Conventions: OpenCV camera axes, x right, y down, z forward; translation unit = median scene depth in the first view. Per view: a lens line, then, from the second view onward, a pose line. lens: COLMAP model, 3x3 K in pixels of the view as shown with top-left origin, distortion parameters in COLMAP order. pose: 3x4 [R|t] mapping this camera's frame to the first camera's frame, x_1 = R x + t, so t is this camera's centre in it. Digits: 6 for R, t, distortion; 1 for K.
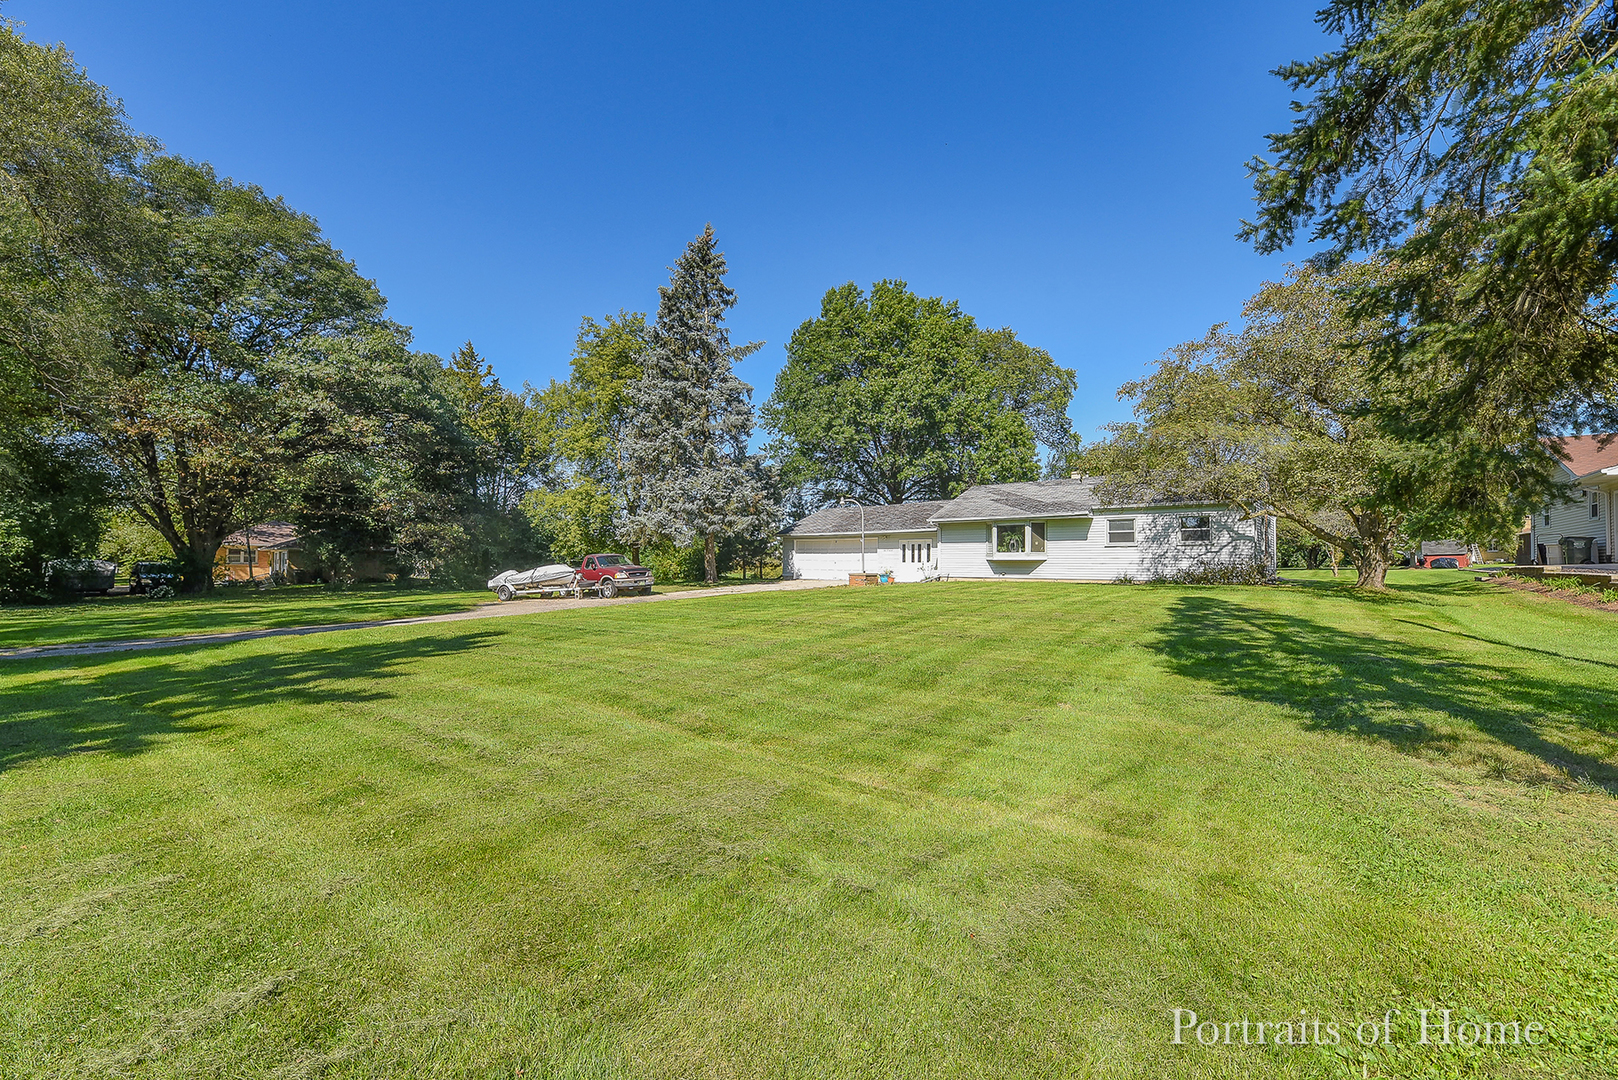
lens RADIAL K [[656.2, 0, 809.0], [0, 656.2, 540.0], [0, 0, 1]] dist [-0.017866, -0.000004]
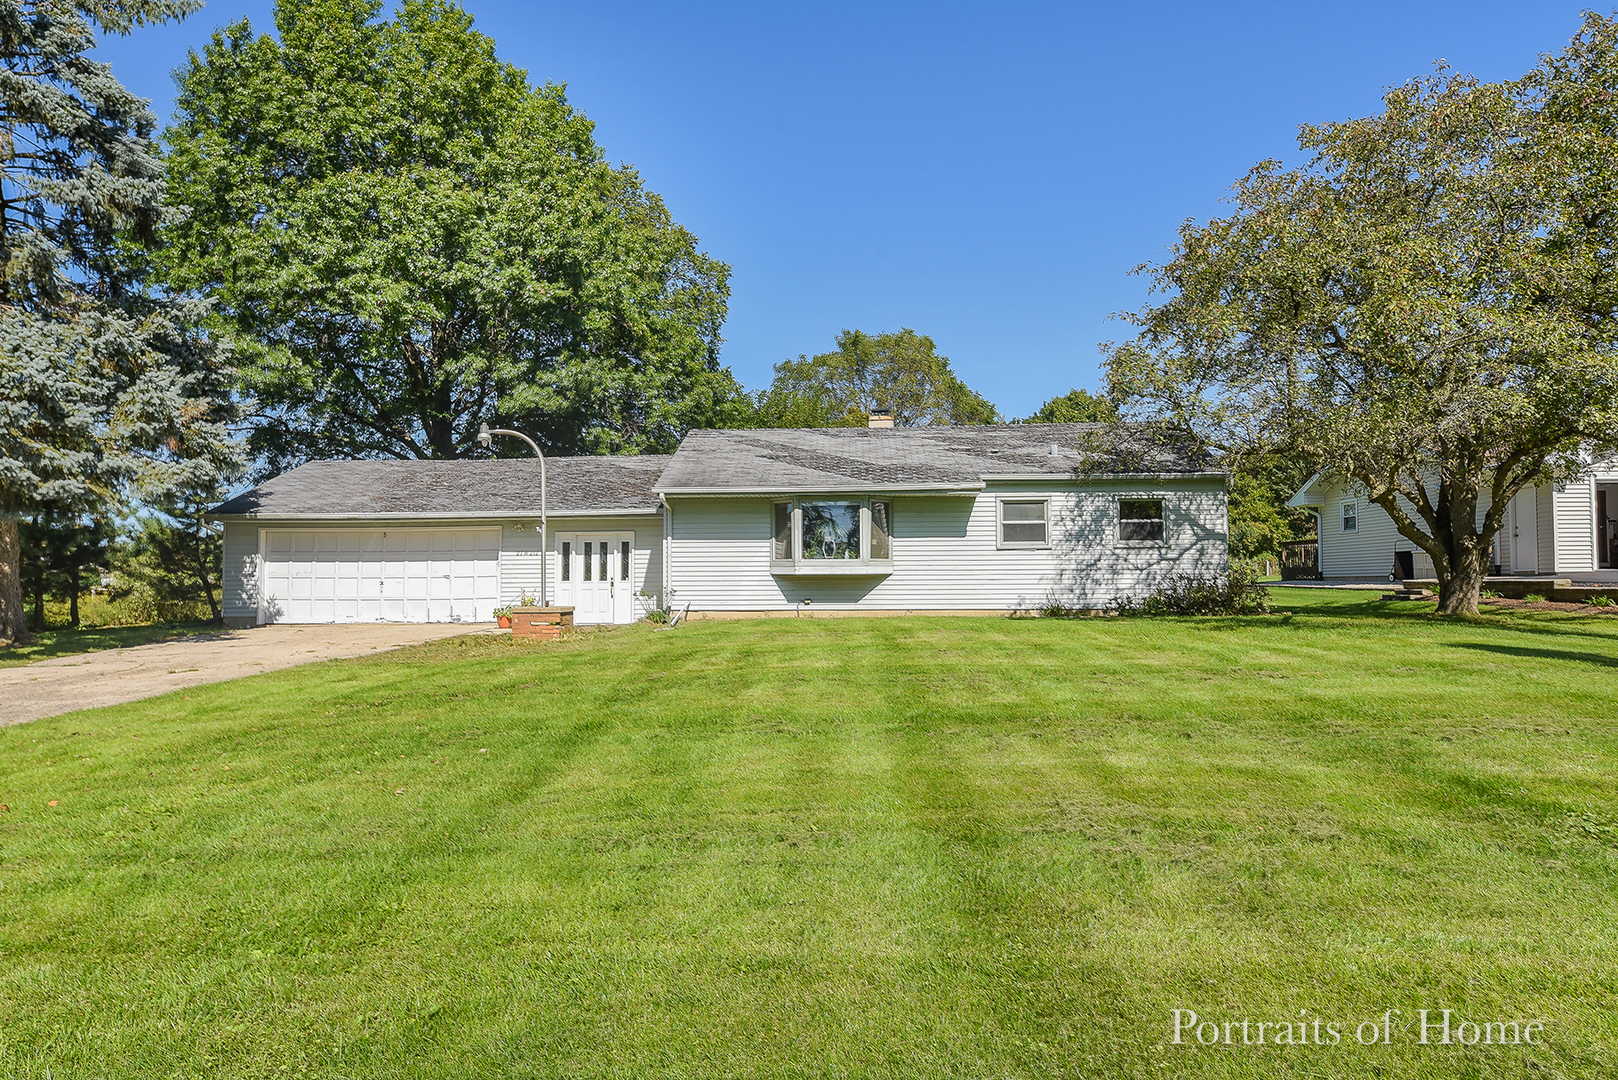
lens RADIAL K [[997.7, 0, 809.0], [0, 997.7, 540.0], [0, 0, 1]] dist [0.056247, 0.000145]
pose [[0.808544, 0.012531, 0.588303, -0.155393], [-0.011856, 0.999917, -0.005003, 0.007650], [-0.588317, -0.002930, 0.808625, 0.371196]]
